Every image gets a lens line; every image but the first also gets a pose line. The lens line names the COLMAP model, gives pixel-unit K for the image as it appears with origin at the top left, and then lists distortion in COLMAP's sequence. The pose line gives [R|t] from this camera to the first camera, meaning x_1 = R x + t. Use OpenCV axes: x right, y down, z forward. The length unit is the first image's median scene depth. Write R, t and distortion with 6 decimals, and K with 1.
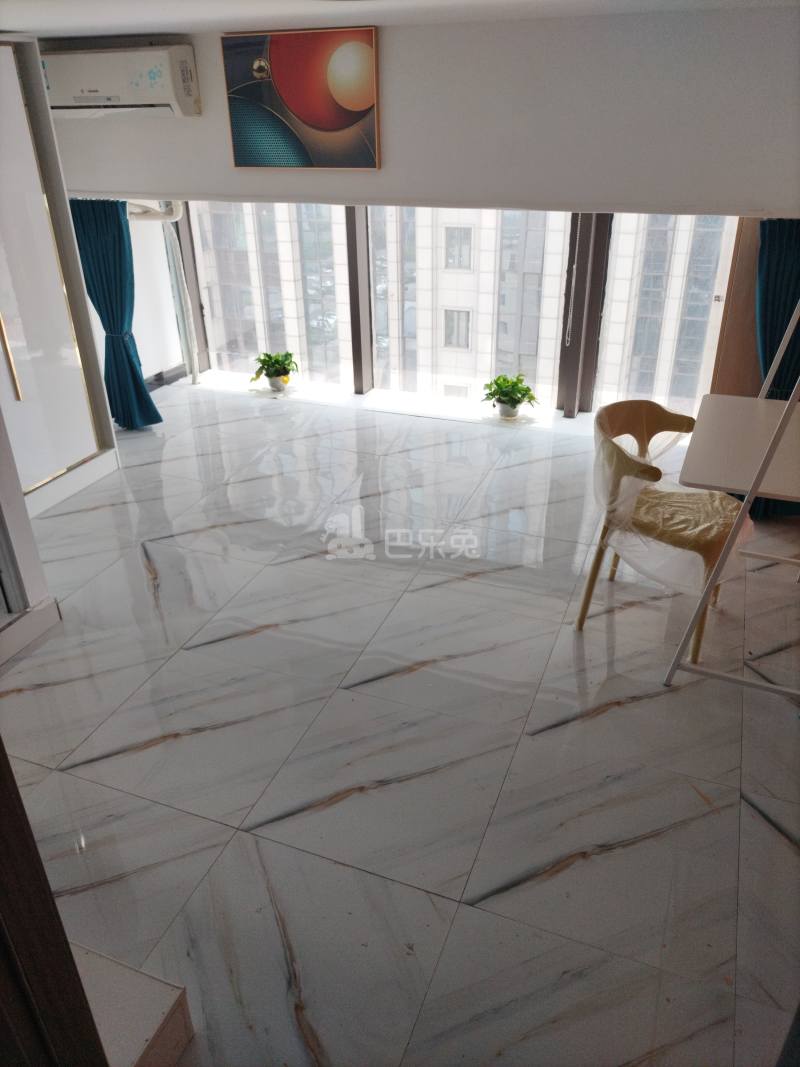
lens RADIAL K [[797.2, 0, 396.1], [0, 797.2, 533.1], [0, 0, 1]] dist [0.025523, -0.001747]
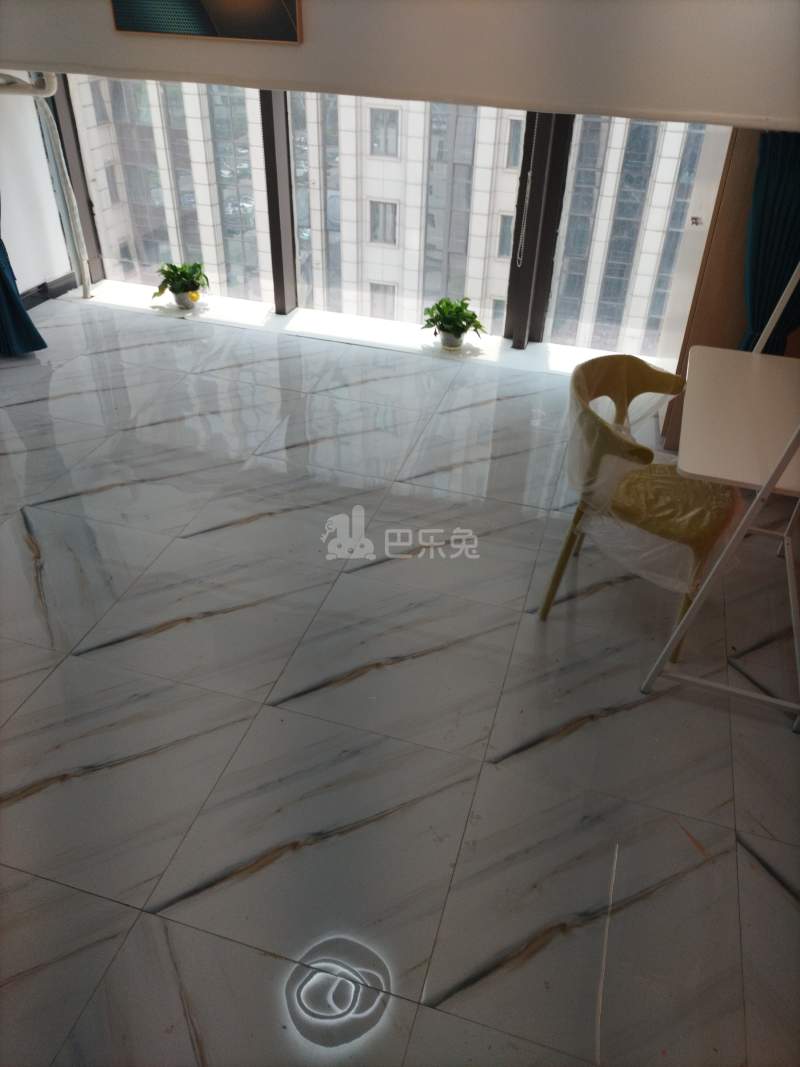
lens RADIAL K [[801.0, 0, 404.6], [0, 801.0, 531.8], [0, 0, 1]] dist [0.021886, -0.008649]
pose [[0.994674, -0.013511, 0.102186, -0.004939], [0.001087, 0.992692, 0.120674, -0.044286], [-0.103069, -0.119921, 0.987419, 0.089095]]
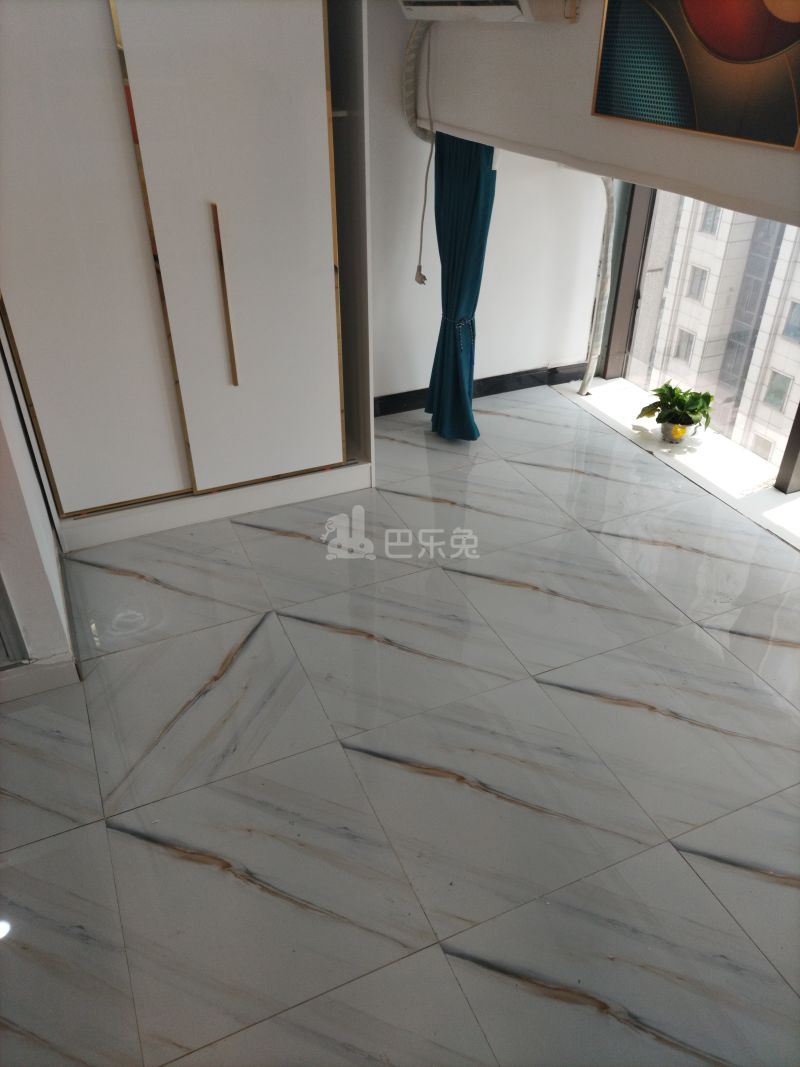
lens RADIAL K [[801.0, 0, 404.6], [0, 801.0, 531.8], [0, 0, 1]] dist [0.021886, -0.008649]
pose [[0.719913, 0.400455, -0.566887, 0.115110], [-0.349094, 0.914851, 0.202932, -0.171592], [0.599882, 0.051803, 0.798410, 0.317161]]
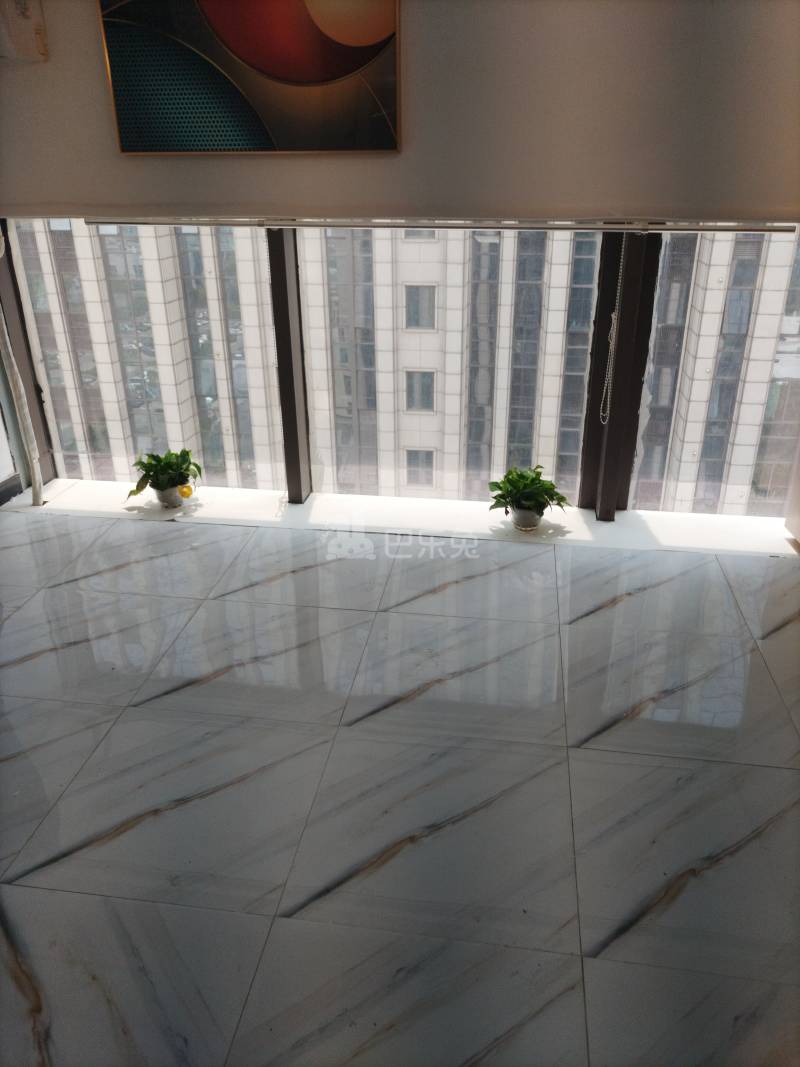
lens RADIAL K [[797.2, 0, 396.1], [0, 797.2, 533.1], [0, 0, 1]] dist [0.025523, -0.001747]
pose [[0.974049, -0.085770, 0.209458, -0.109255], [0.098965, 0.993661, -0.053330, -0.103676], [-0.203556, 0.072675, 0.976362, 0.308091]]
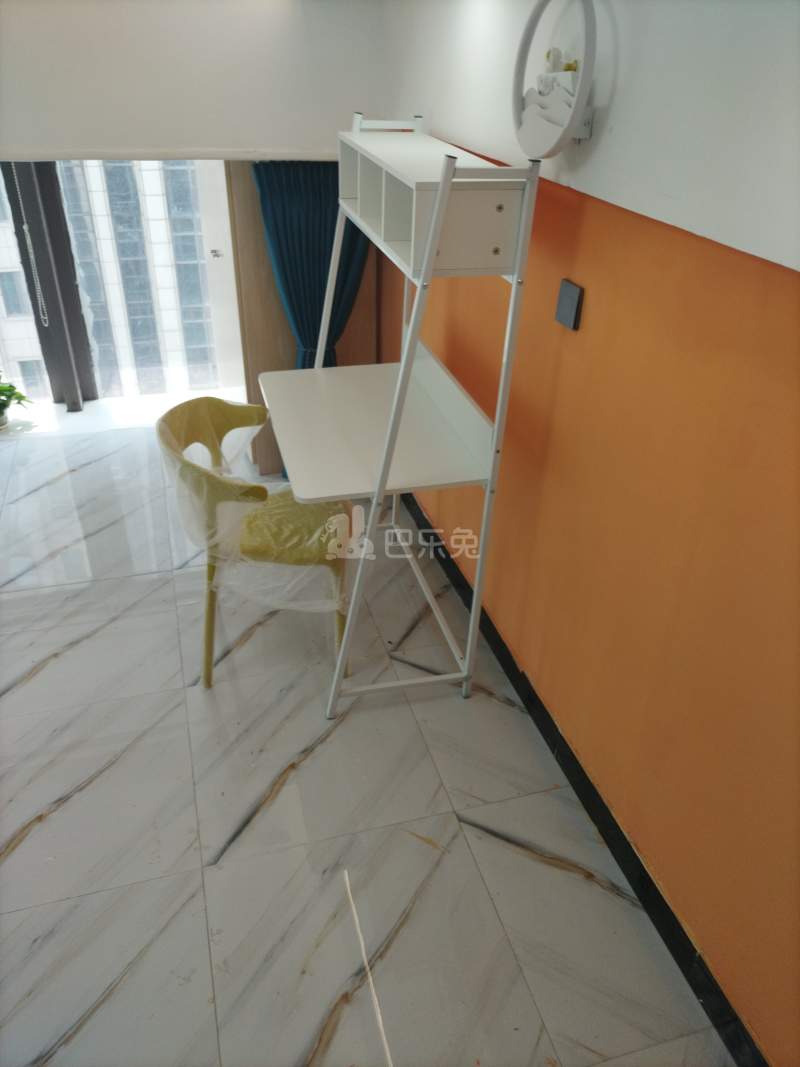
lens RADIAL K [[797.2, 0, 396.1], [0, 797.2, 533.1], [0, 0, 1]] dist [0.025523, -0.001747]
pose [[0.786532, -0.298188, 0.540789, -0.007537], [0.259838, 0.954207, 0.148231, -0.054821], [-0.560225, 0.023929, 0.827995, 0.116816]]
